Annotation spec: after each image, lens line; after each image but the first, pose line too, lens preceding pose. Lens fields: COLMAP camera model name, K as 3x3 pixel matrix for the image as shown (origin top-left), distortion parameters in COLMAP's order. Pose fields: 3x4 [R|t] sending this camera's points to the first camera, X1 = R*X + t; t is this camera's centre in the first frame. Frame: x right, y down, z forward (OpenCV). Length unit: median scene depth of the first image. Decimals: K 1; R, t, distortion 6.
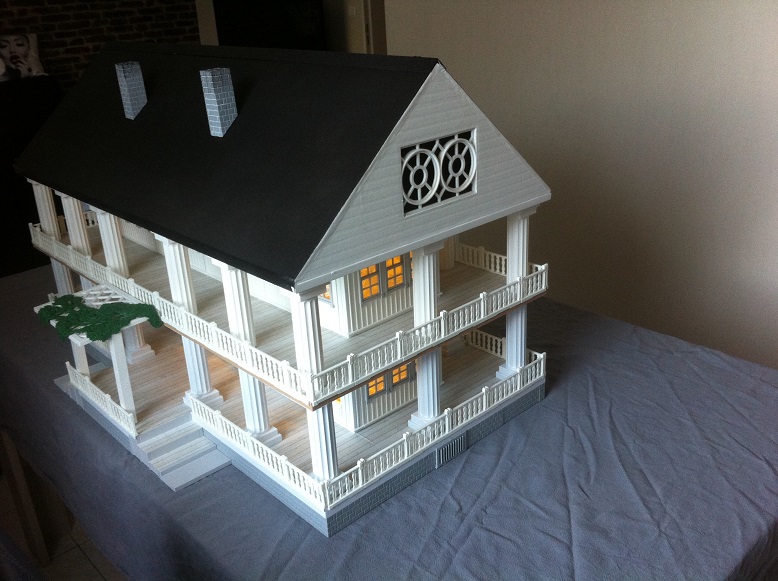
lens RADIAL K [[761.1, 0, 401.7], [0, 761.1, 290.9], [0, 0, 1]] dist [0.022269, -0.119051]
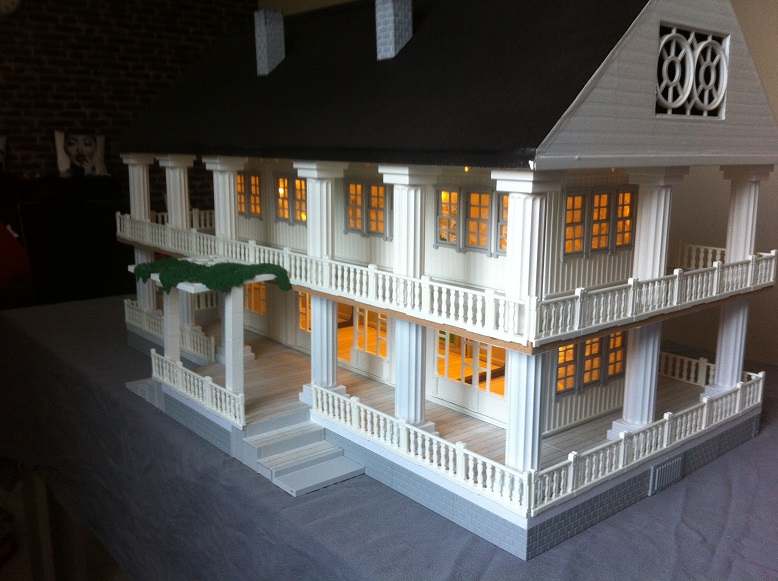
lens RADIAL K [[760.5, 0, 389.0], [0, 760.5, 290.5], [0, 0, 1]] dist [0.124131, -0.493054]
pose [[0.996760, 0.063882, -0.048877, -0.179345], [-0.072612, 0.976043, -0.205106, 0.209699], [0.034604, 0.207991, 0.977519, 0.235038]]
